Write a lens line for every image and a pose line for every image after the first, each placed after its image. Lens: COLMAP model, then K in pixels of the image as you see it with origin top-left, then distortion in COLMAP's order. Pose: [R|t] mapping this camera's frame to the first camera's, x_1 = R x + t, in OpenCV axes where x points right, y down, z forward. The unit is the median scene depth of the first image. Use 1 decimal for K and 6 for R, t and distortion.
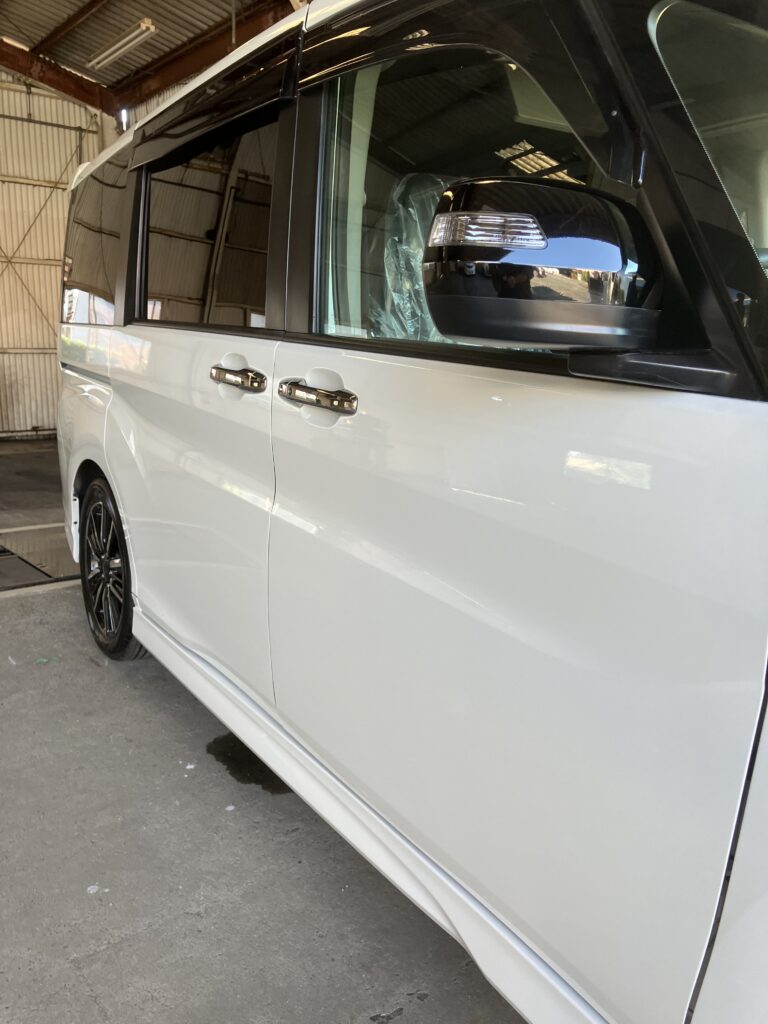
lens RADIAL K [[824.5, 0, 384.0], [0, 824.5, 512.0], [0, 0, 1]] dist [-0.002926, -0.001413]
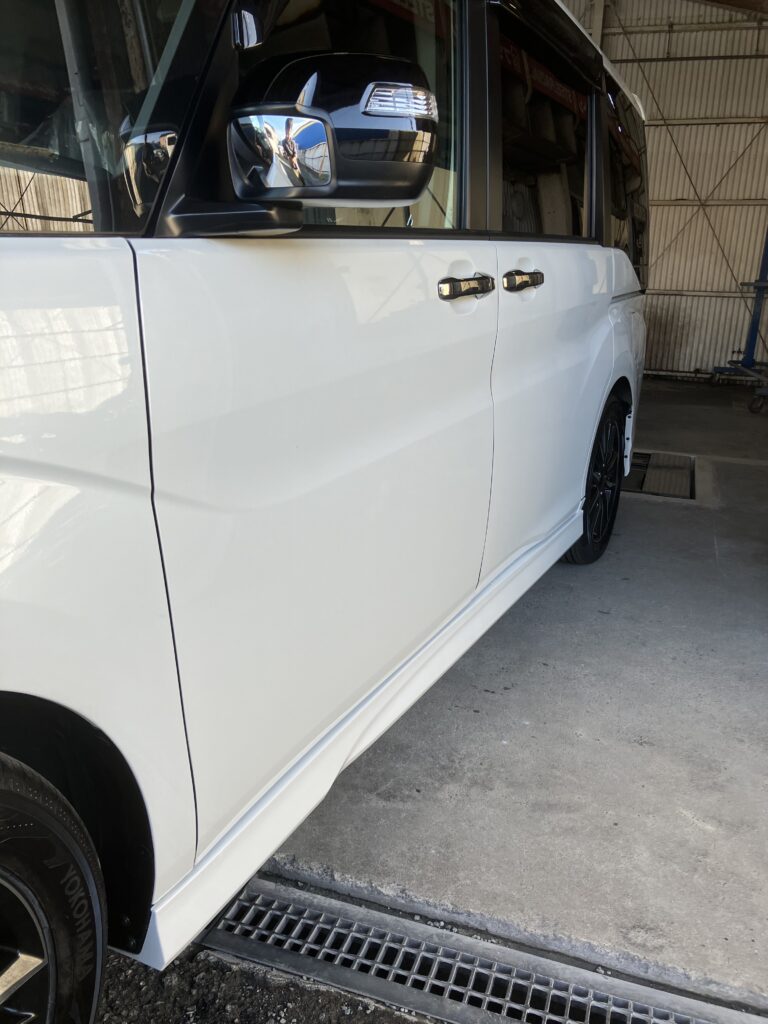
lens RADIAL K [[828.3, 0, 384.0], [0, 828.3, 512.0], [0, 0, 1]] dist [-0.000062, -0.007152]
pose [[0.613609, 0.222881, -0.757501, 0.162297], [-0.186475, 0.973103, 0.135266, 0.002817], [0.767275, 0.058255, 0.638667, 0.057636]]
